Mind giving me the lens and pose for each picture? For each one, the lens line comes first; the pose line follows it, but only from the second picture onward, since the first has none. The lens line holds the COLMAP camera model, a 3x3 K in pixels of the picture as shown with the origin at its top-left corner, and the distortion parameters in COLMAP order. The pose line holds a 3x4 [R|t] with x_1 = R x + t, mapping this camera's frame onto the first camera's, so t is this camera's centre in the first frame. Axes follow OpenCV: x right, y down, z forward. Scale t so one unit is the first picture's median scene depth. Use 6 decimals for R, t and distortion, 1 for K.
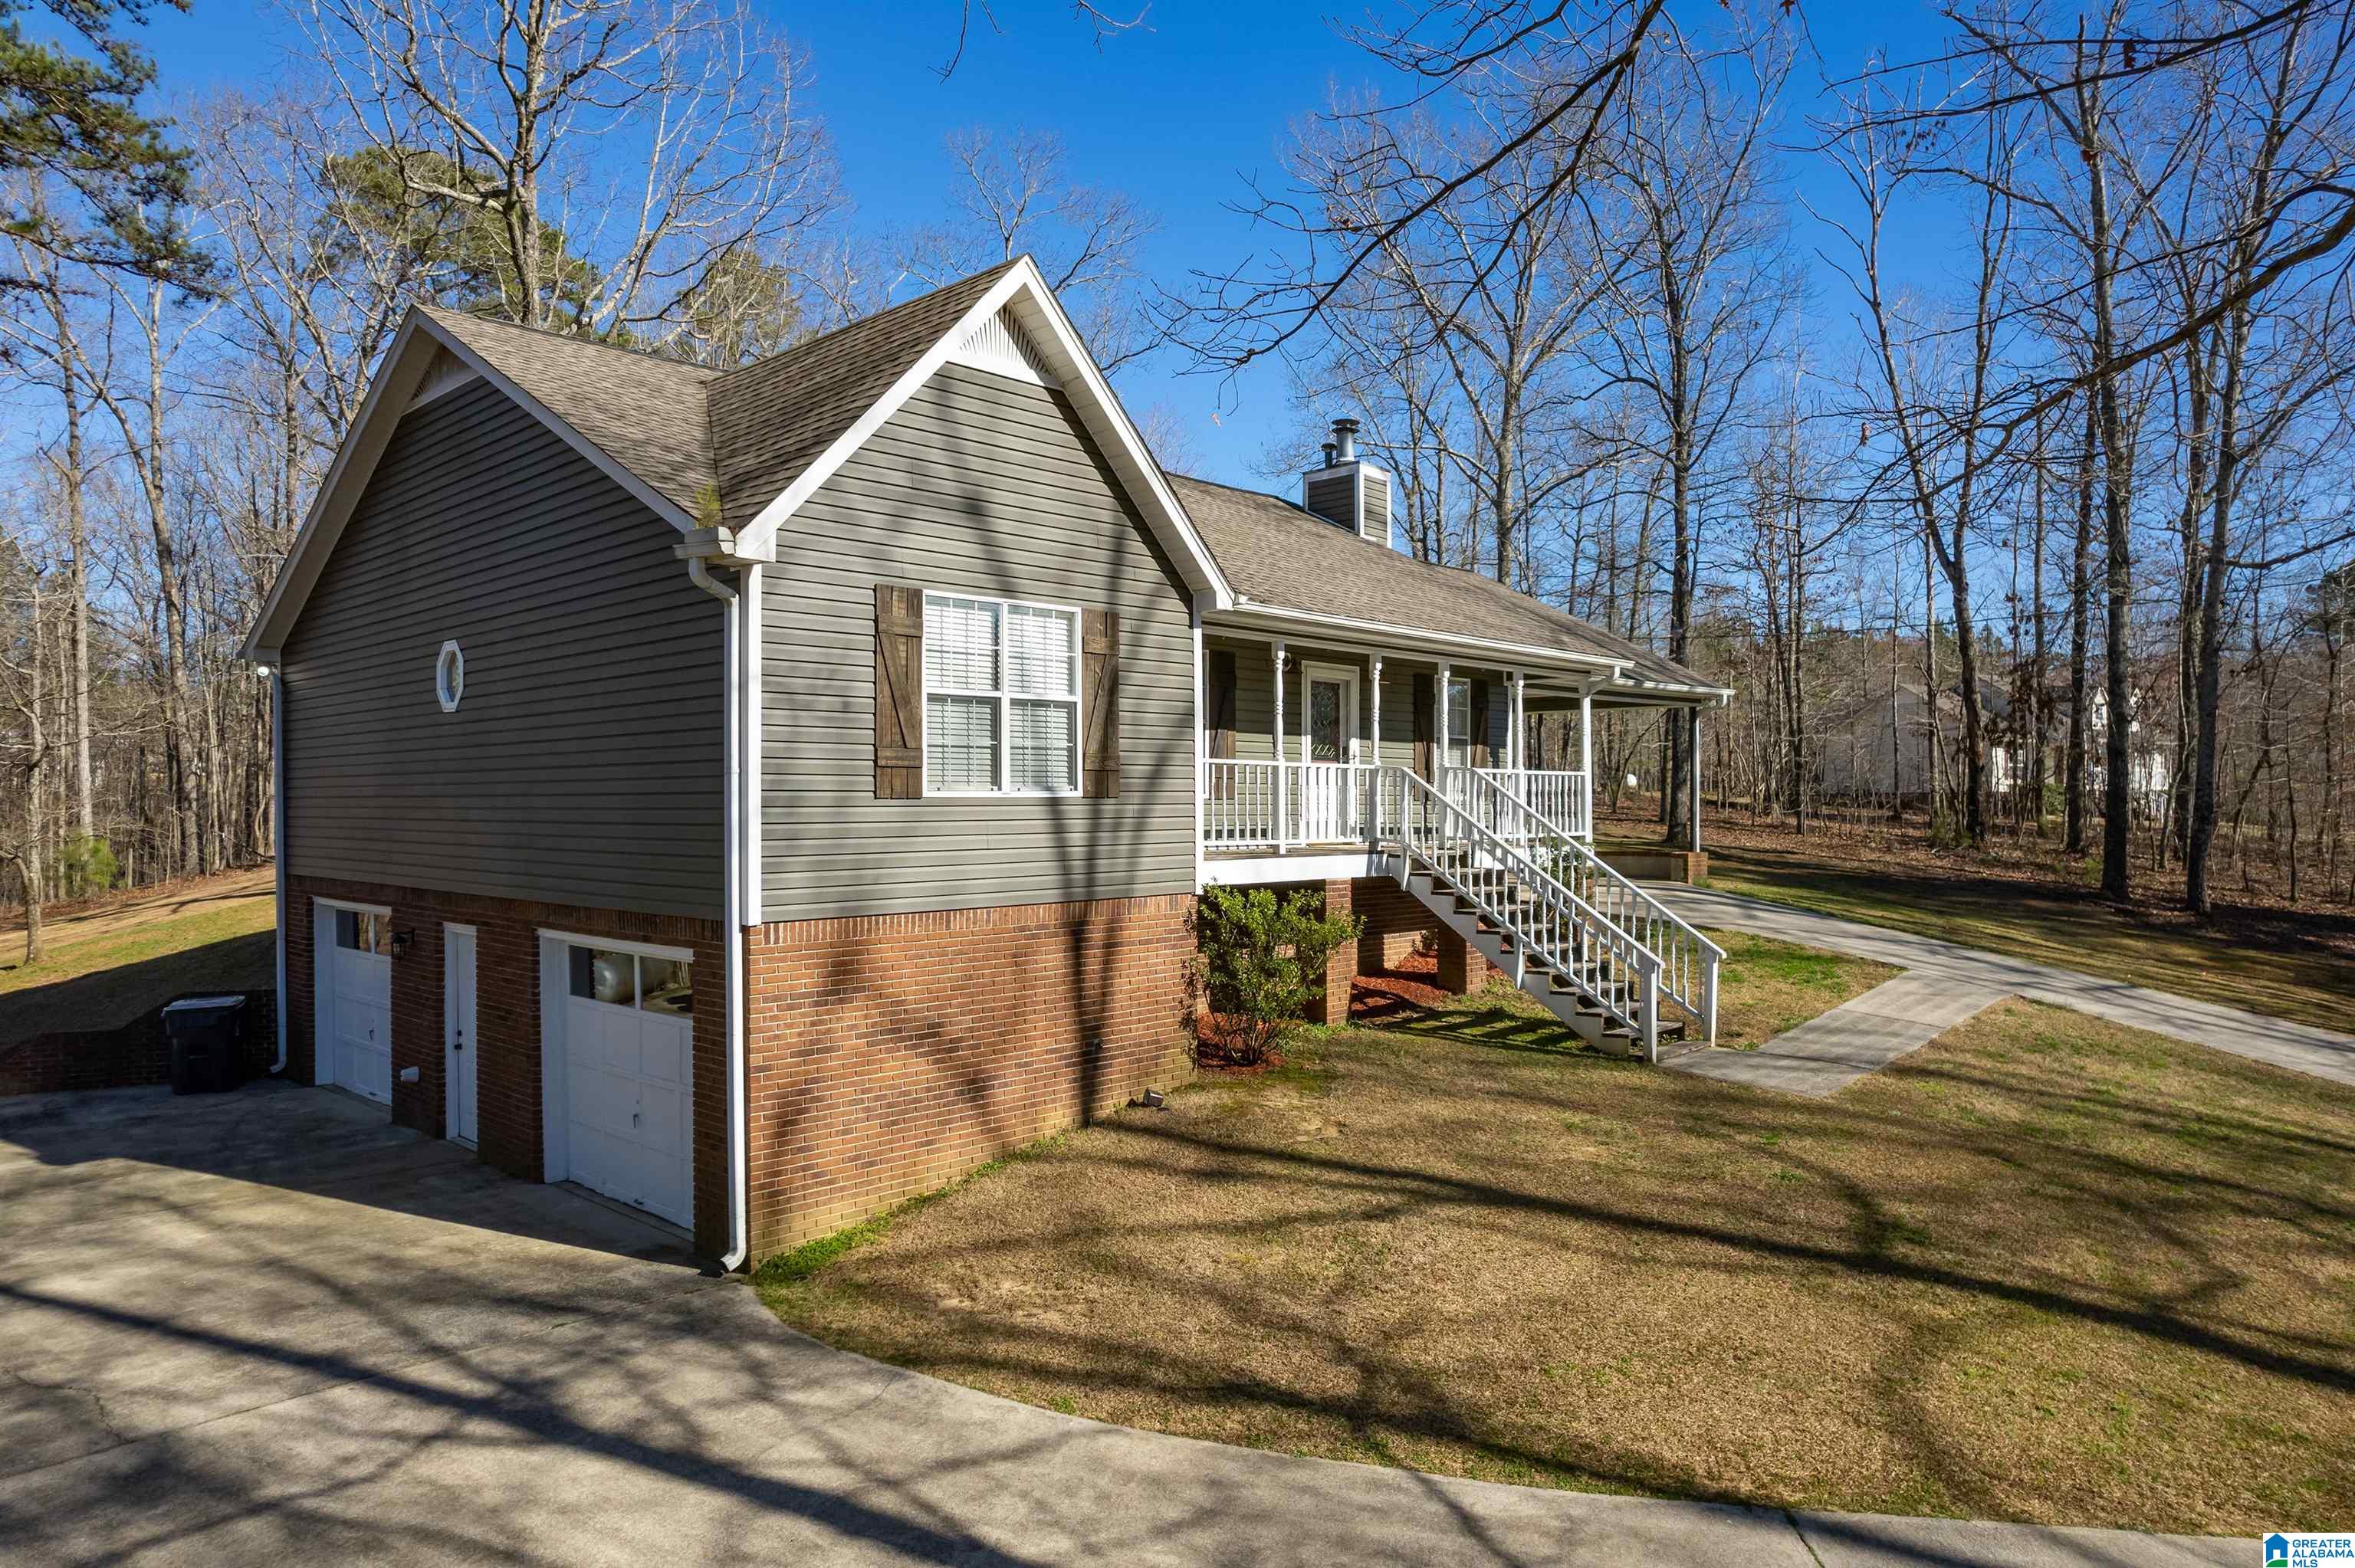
lens RADIAL K [[1492.8, 0, 1191.1], [0, 1492.8, 780.9], [0, 0, 1]] dist [-0.079121, 0.070596]
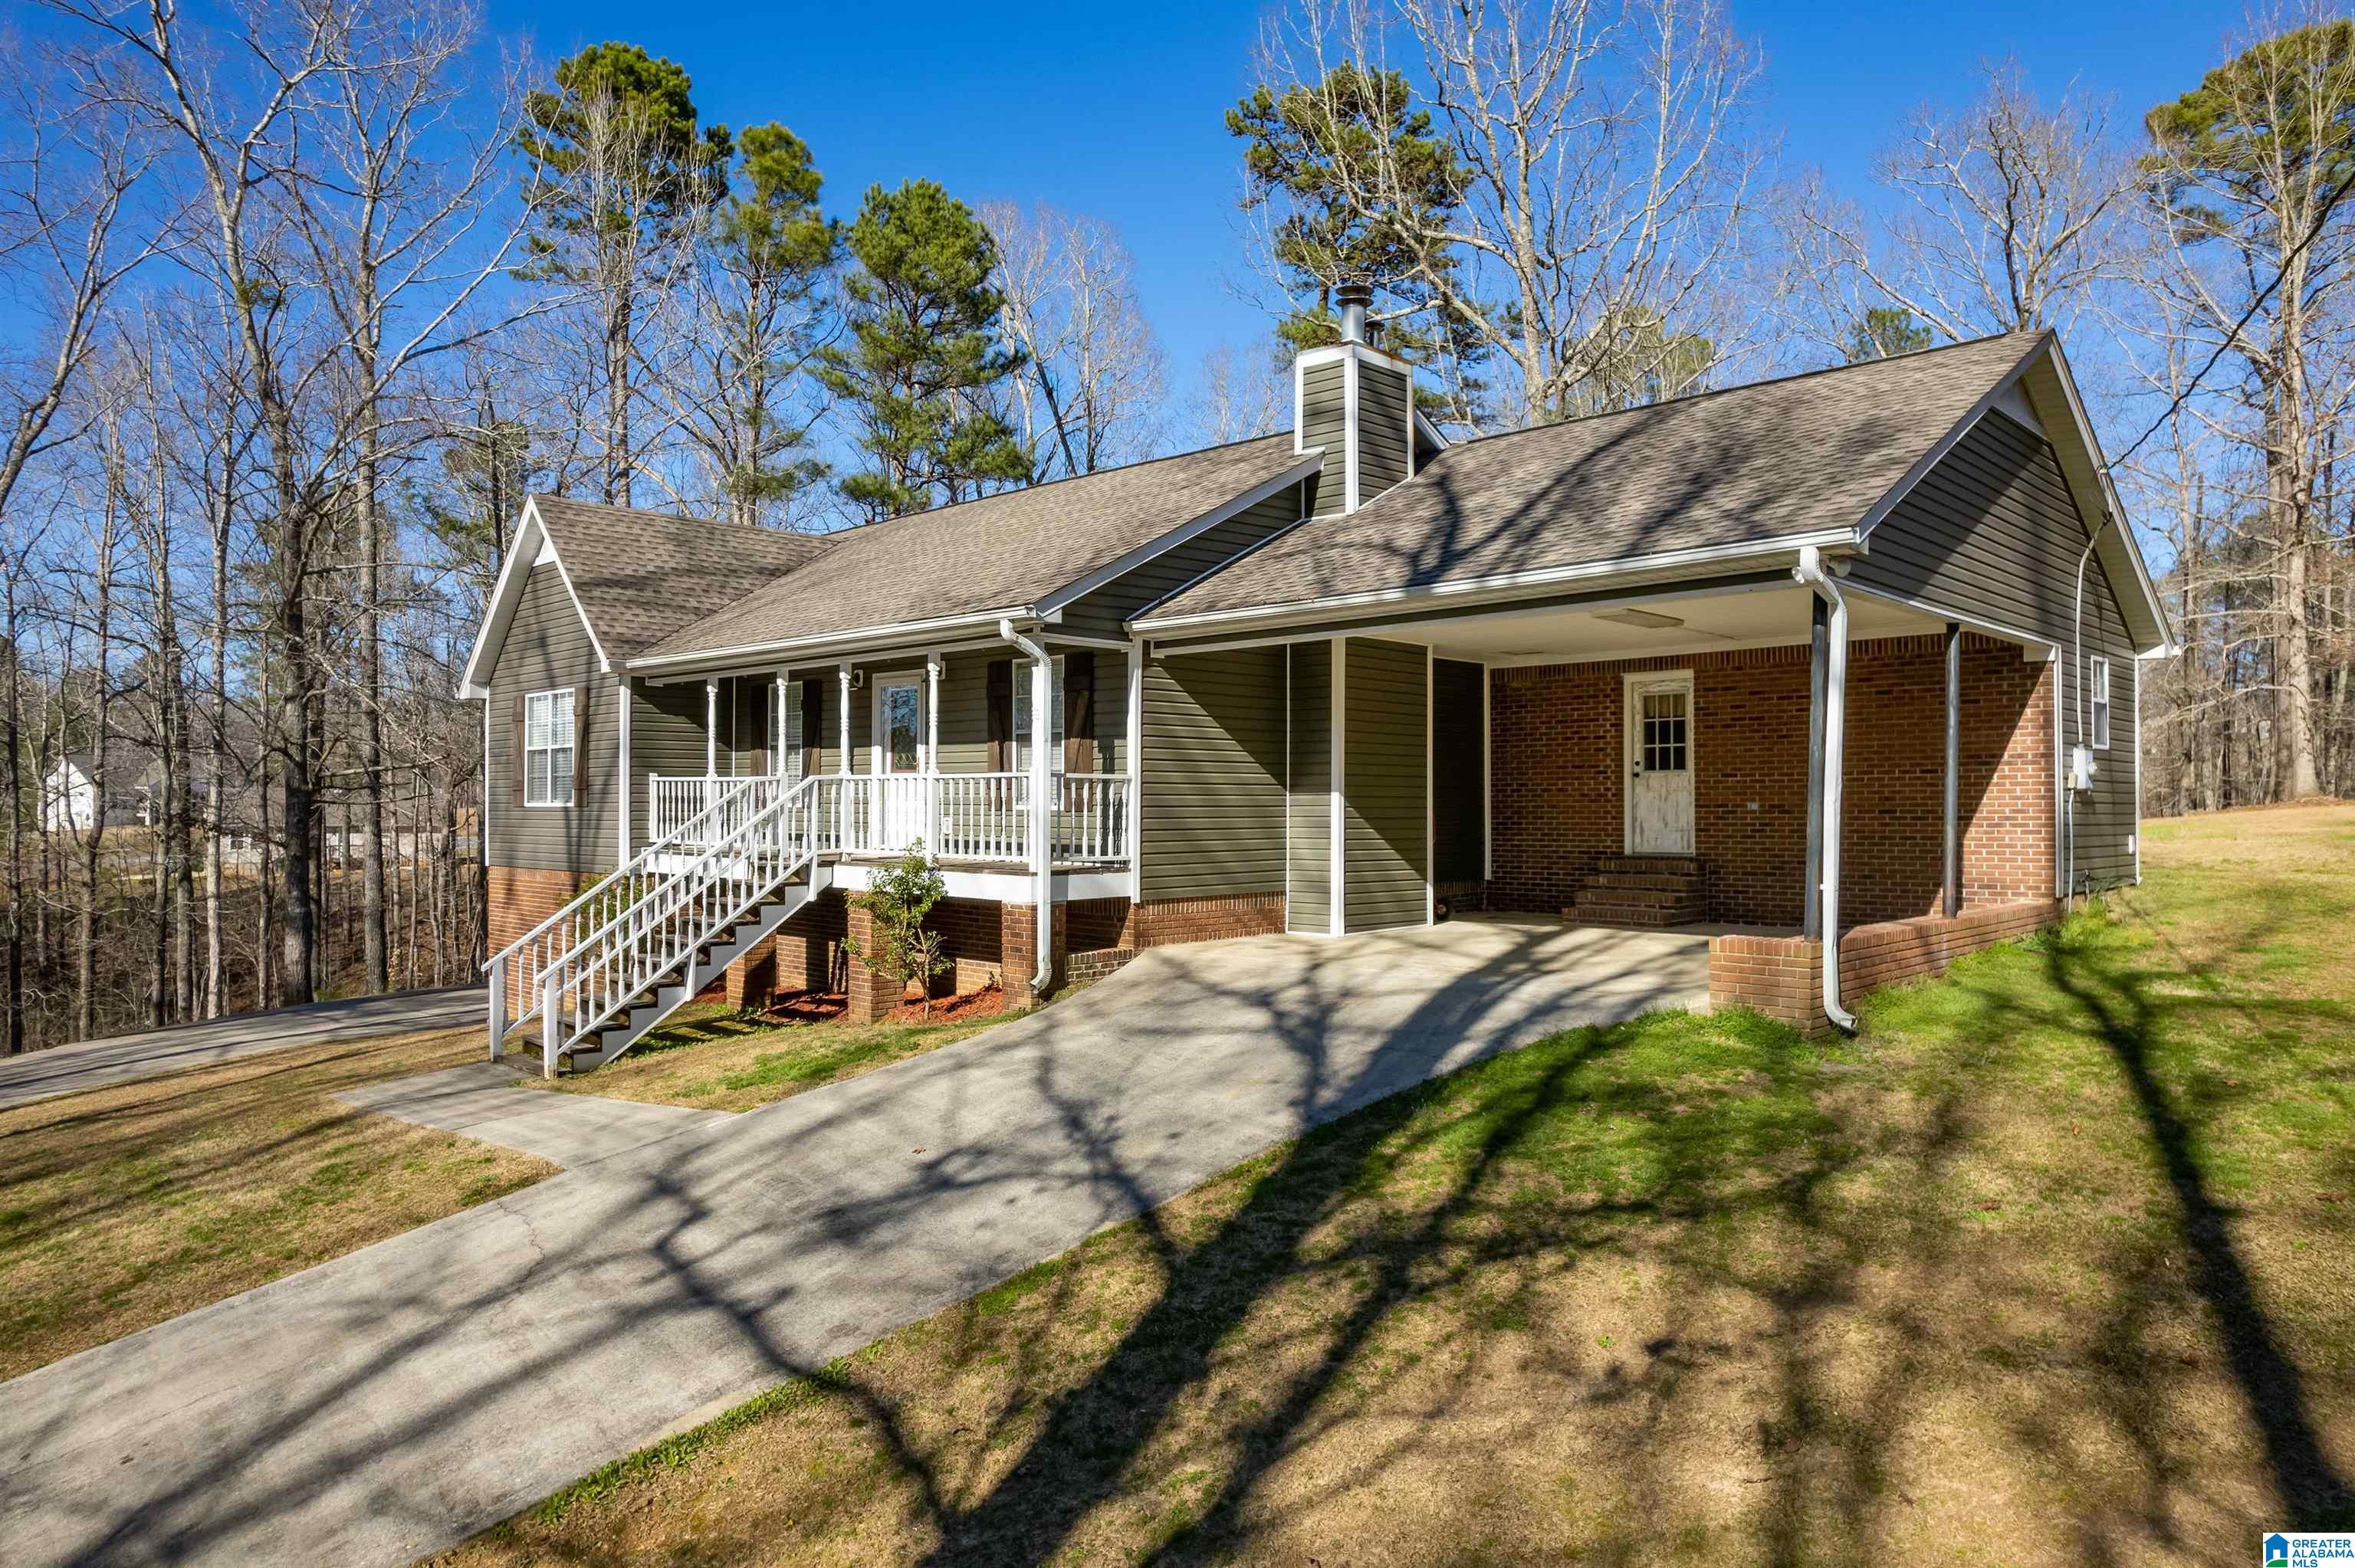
lens RADIAL K [[1492.8, 0, 1191.1], [0, 1492.8, 780.9], [0, 0, 1]] dist [-0.079121, 0.070596]
pose [[-0.012223, -0.013825, -0.999830, 1.485847], [0.012669, 0.999822, -0.013980, 0.013798], [0.999845, -0.012837, -0.012045, 1.664306]]
